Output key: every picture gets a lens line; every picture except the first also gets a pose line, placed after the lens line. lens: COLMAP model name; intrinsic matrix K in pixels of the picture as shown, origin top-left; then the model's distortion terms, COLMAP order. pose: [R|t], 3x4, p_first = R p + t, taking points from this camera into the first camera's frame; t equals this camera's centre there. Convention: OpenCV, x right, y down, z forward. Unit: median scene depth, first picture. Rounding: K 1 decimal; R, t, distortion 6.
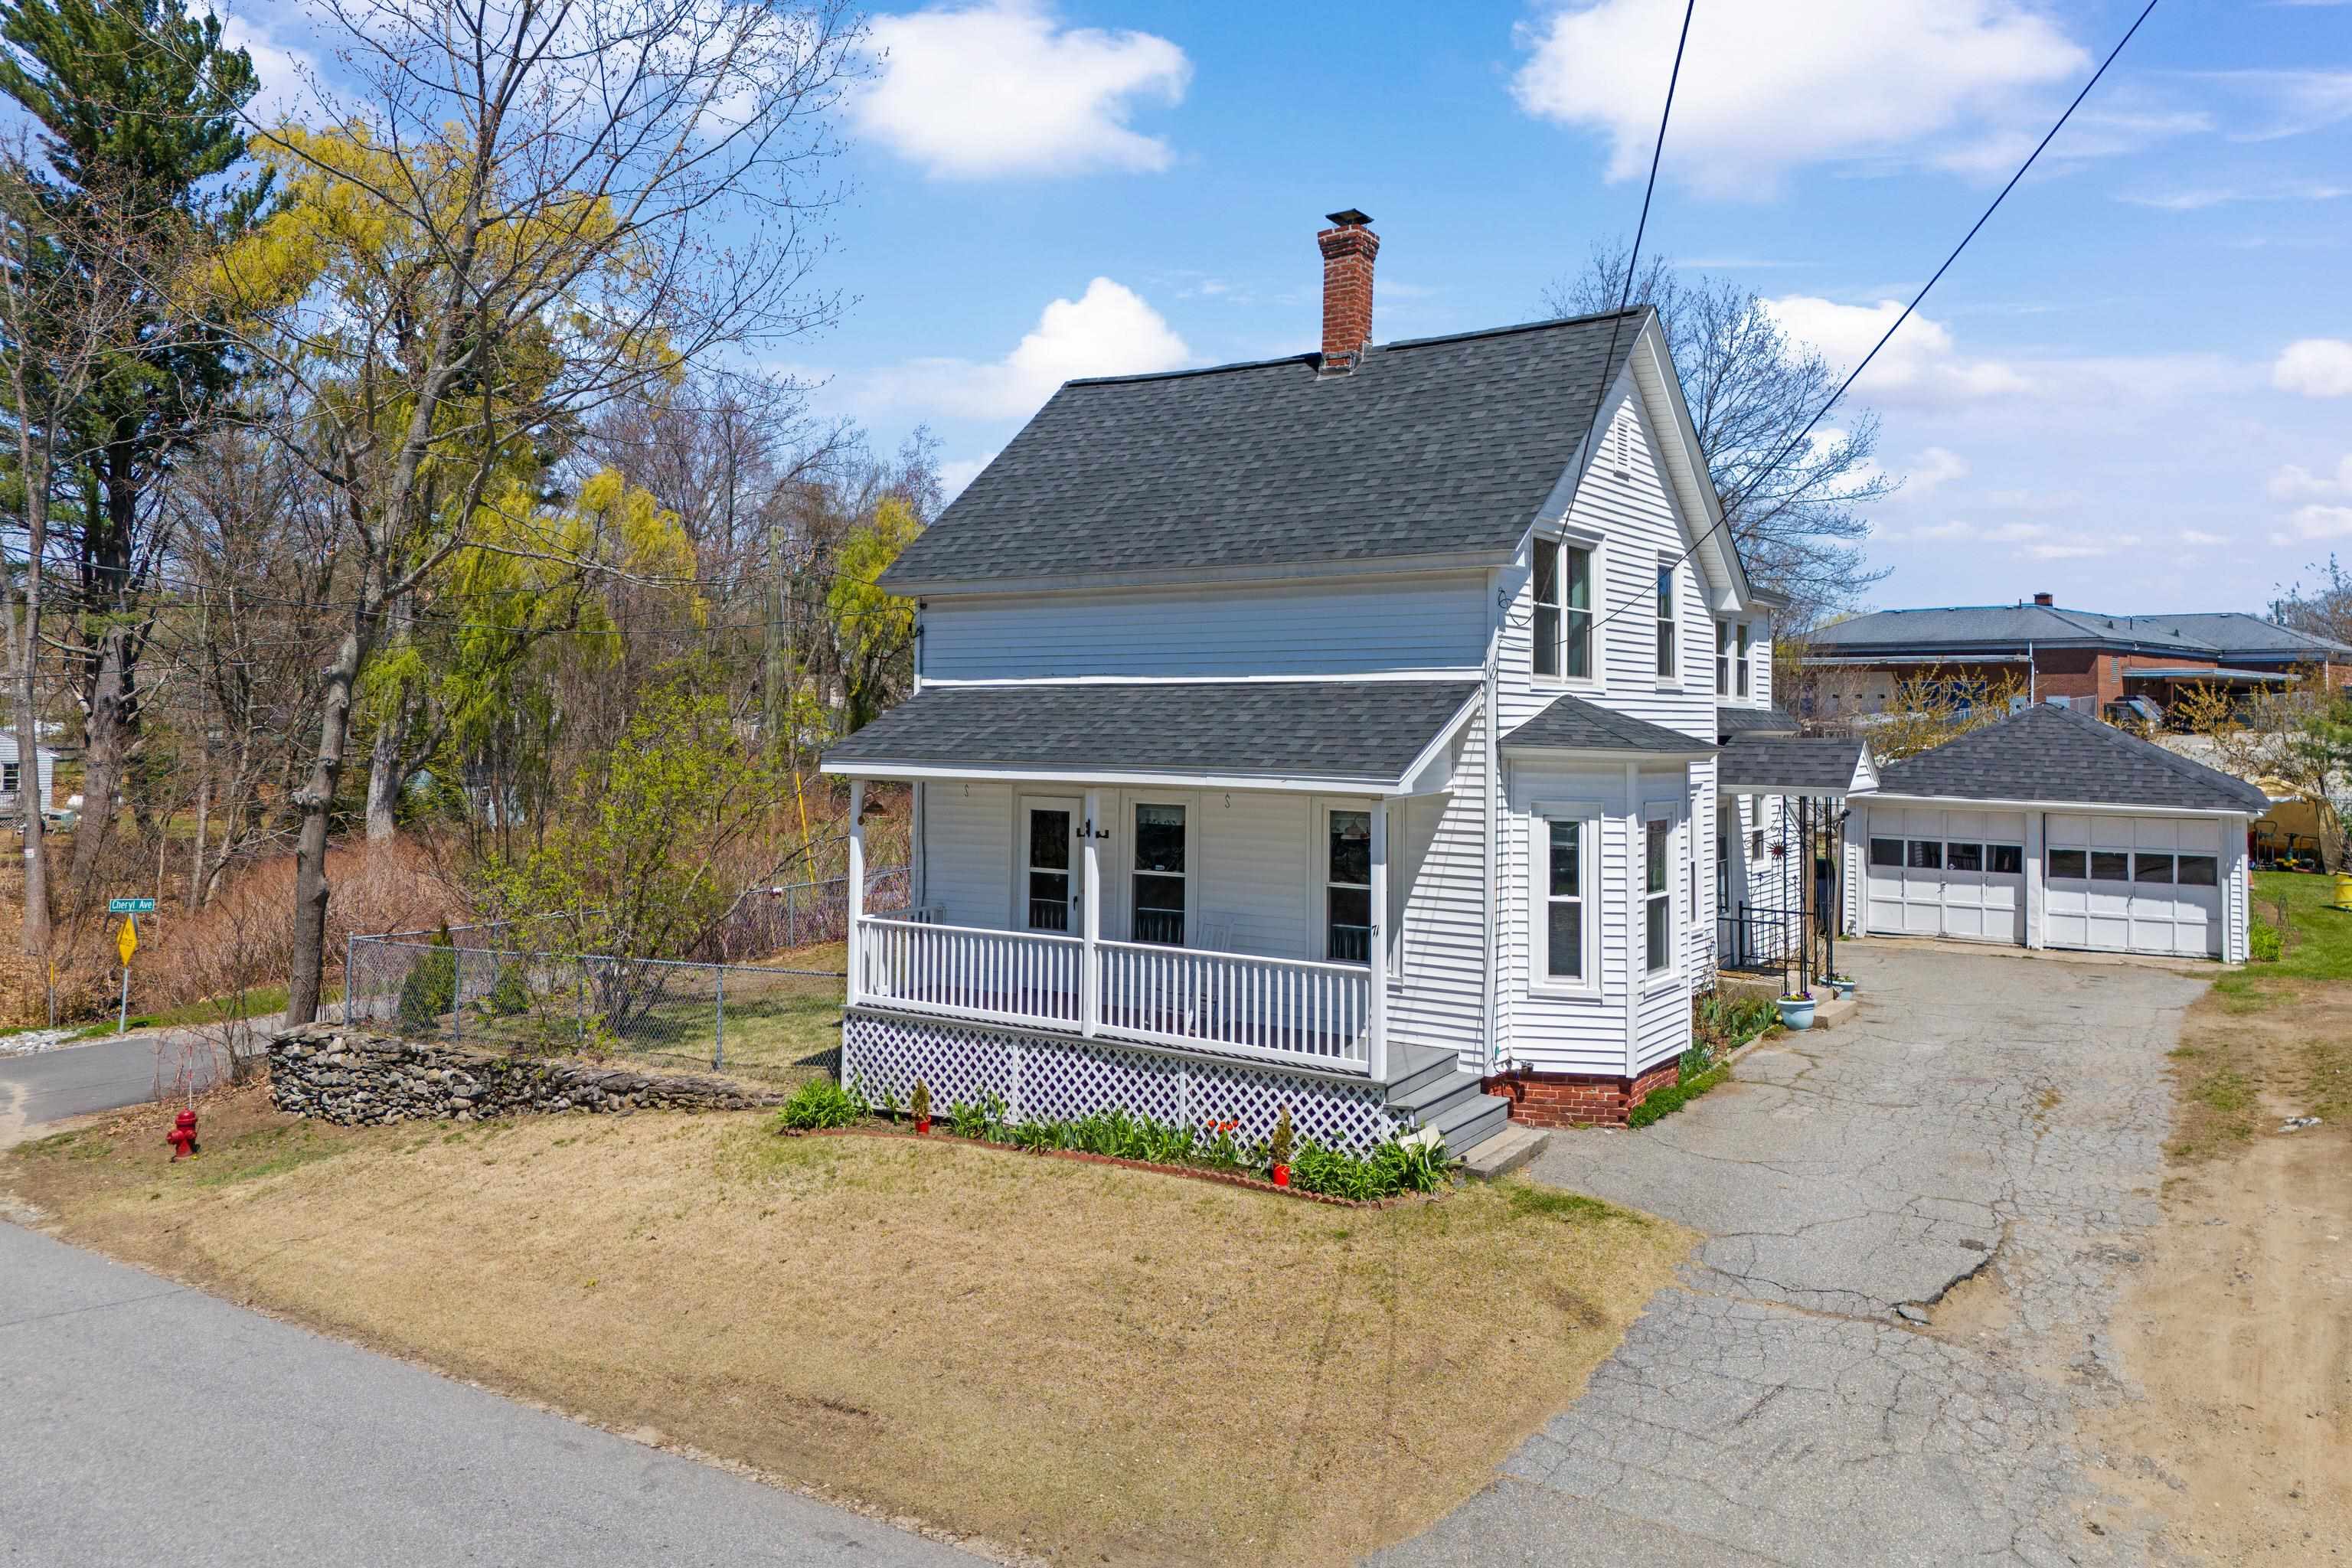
lens RADIAL K [[1739.9, 0, 1166.7], [0, 1739.9, 677.8], [0, 0, 1]] dist [0.075501, -0.075877]
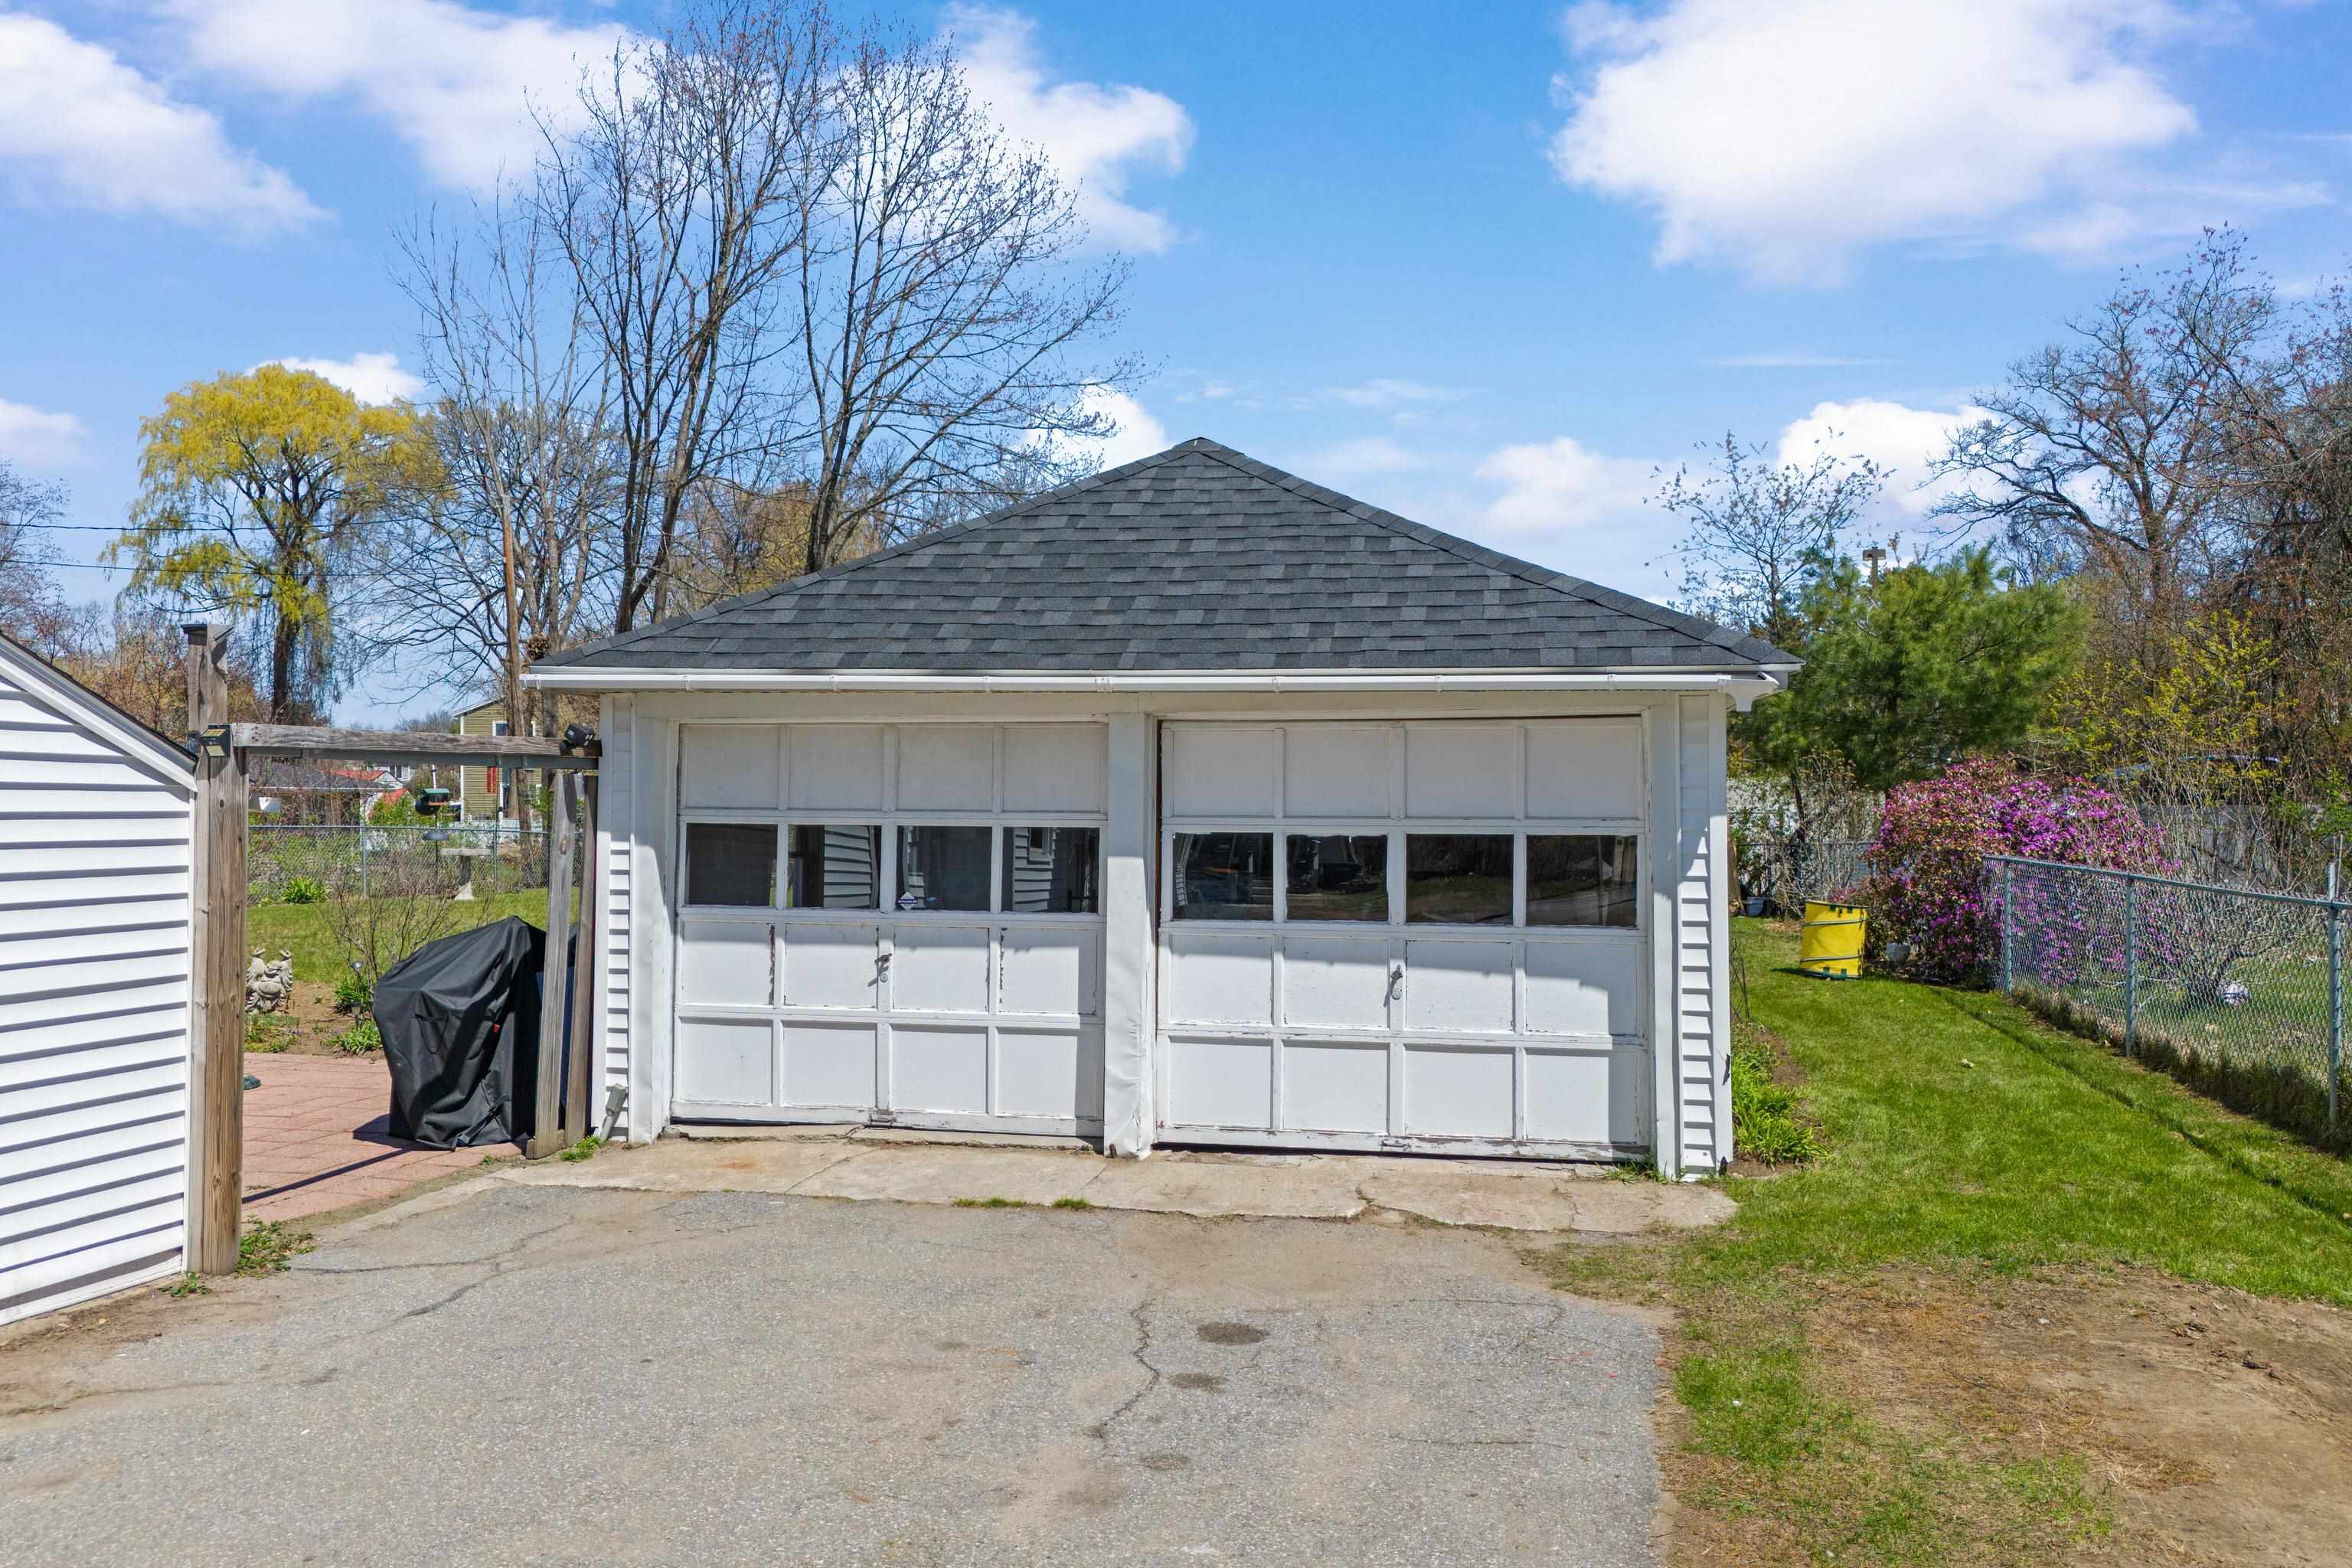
lens RADIAL K [[1739.9, 0, 1182.1], [0, 1739.9, 771.0], [0, 0, 1]] dist [0.075501, -0.075877]
pose [[0.947235, -0.004600, 0.320506, 0.664953], [0.003483, 0.999986, 0.004059, 0.140396], [-0.320520, -0.002728, 0.947238, 1.165180]]
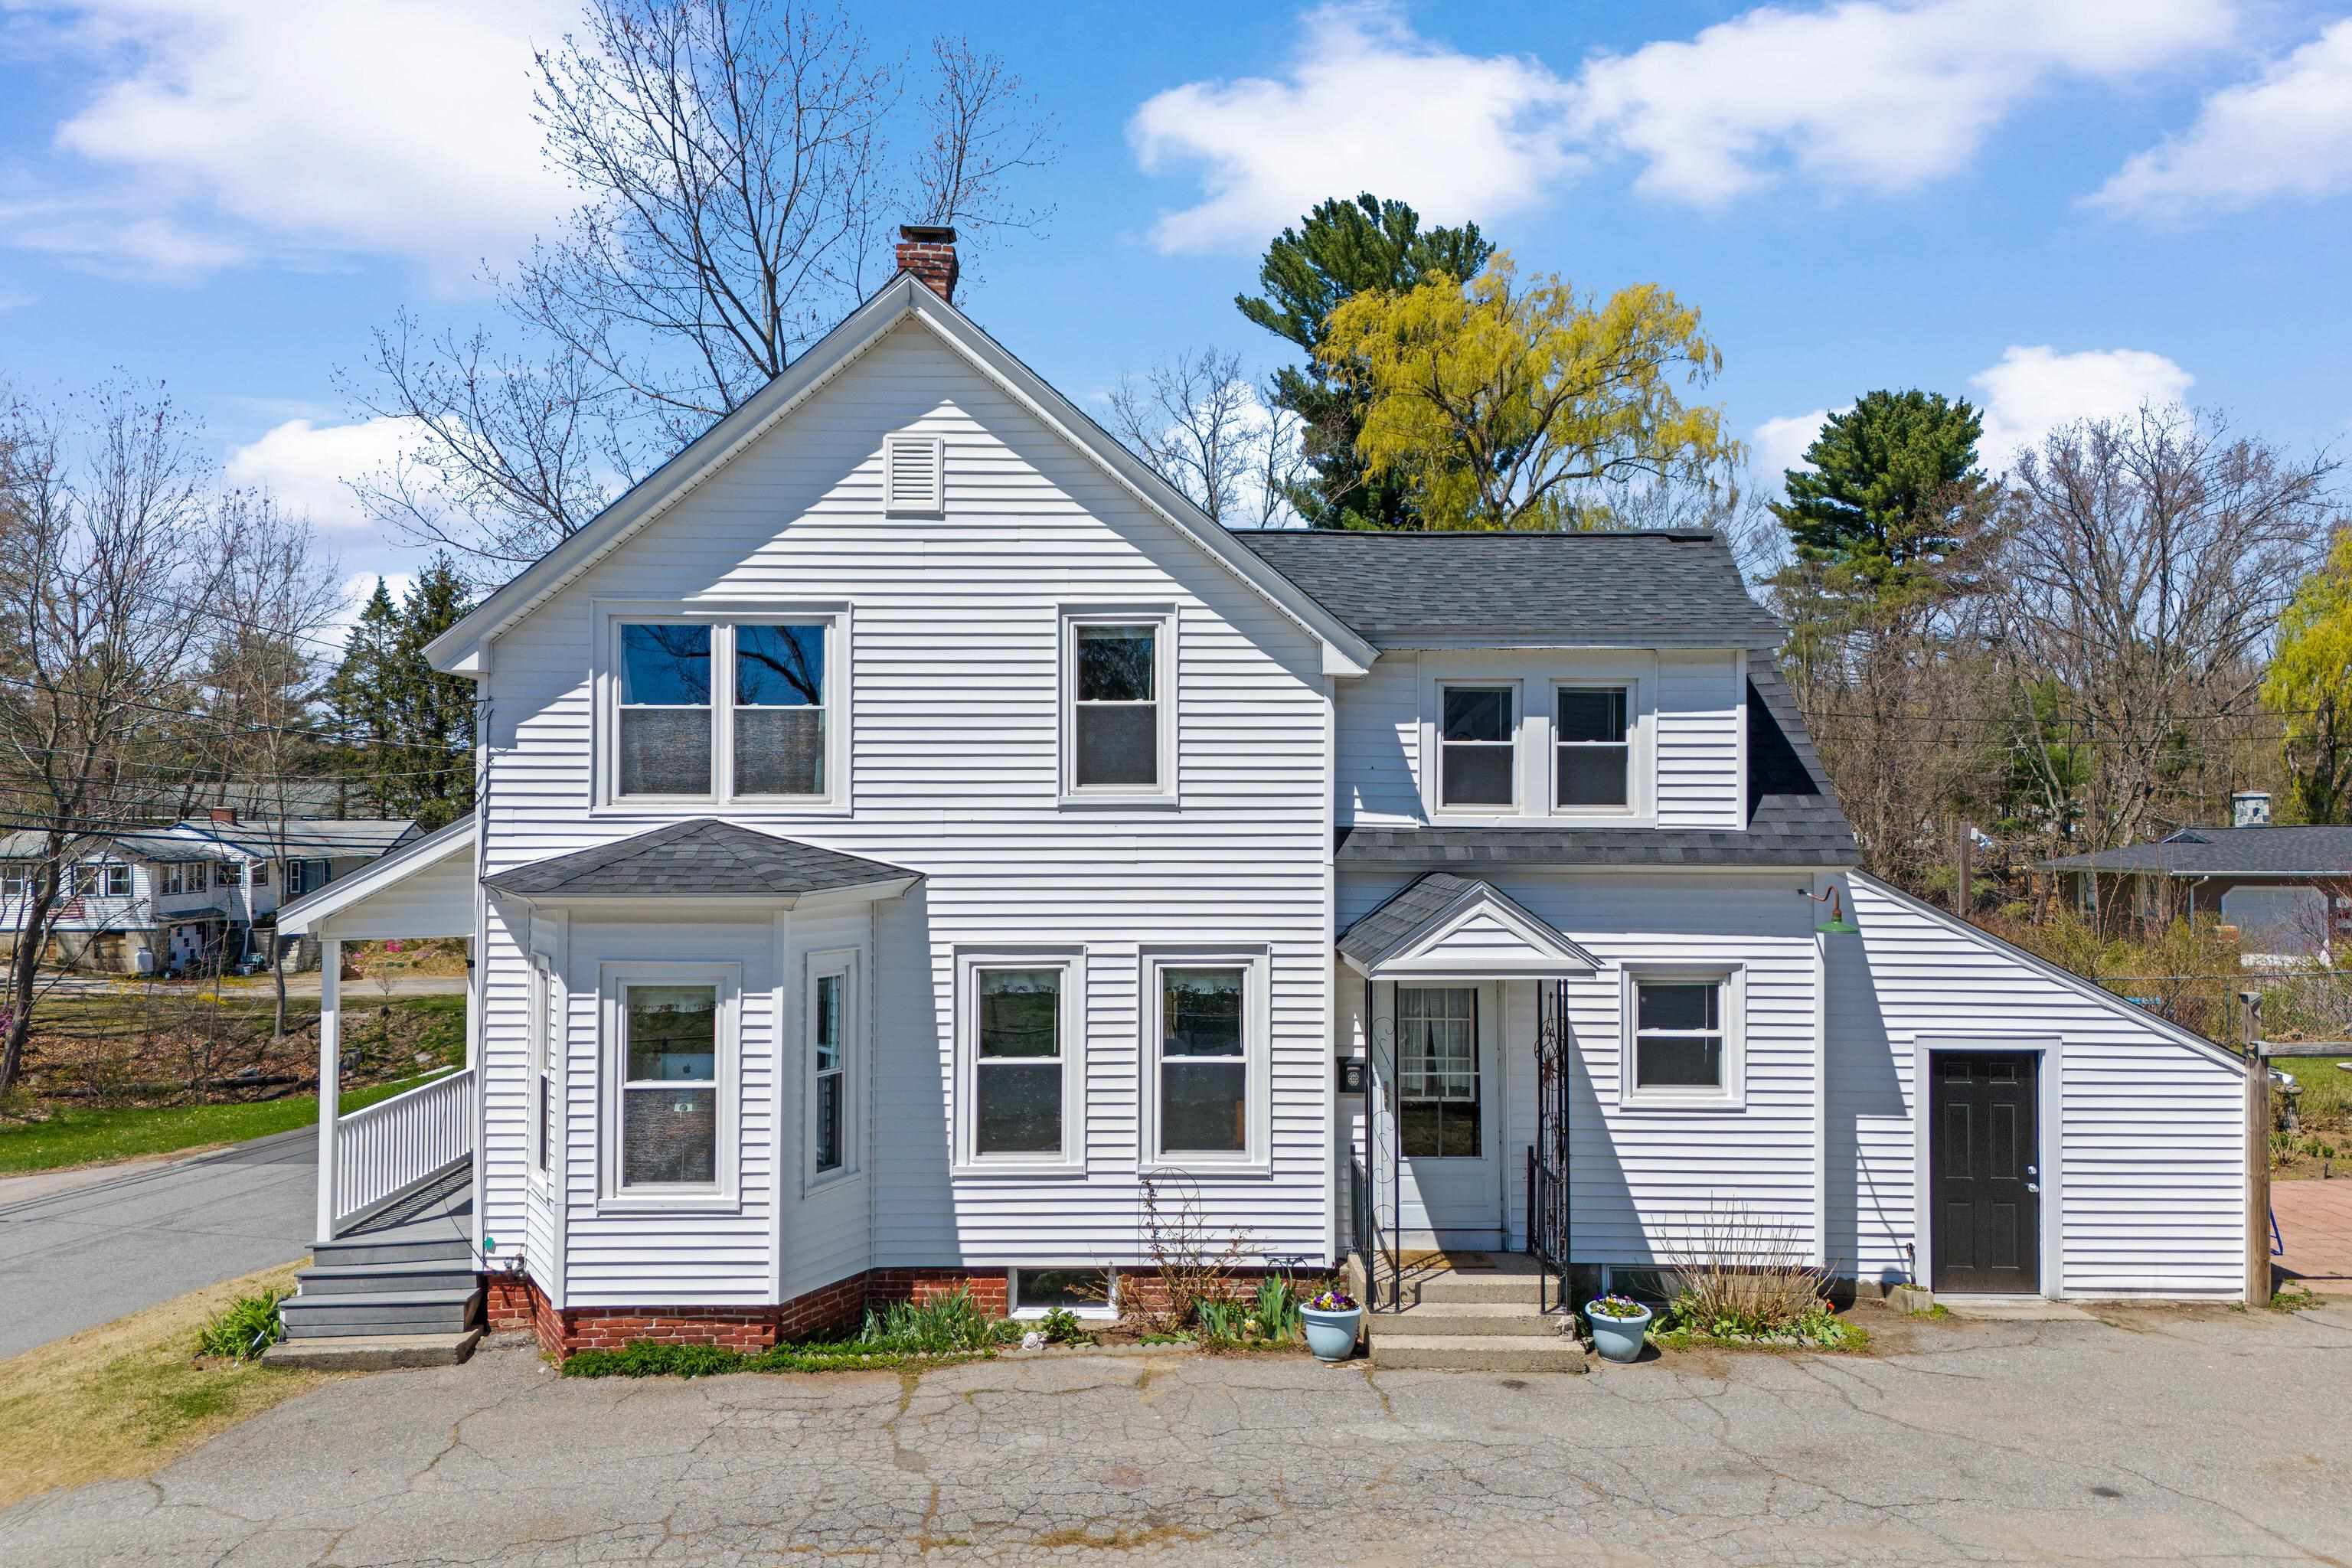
lens RADIAL K [[1739.9, 0, 1174.0], [0, 1739.9, 806.9], [0, 0, 1]] dist [0.075501, -0.075877]
pose [[0.563455, -0.018529, -0.825939, 0.987371], [0.023966, 0.999694, -0.006078, 0.014117], [0.825799, -0.016370, 0.563727, 0.728742]]
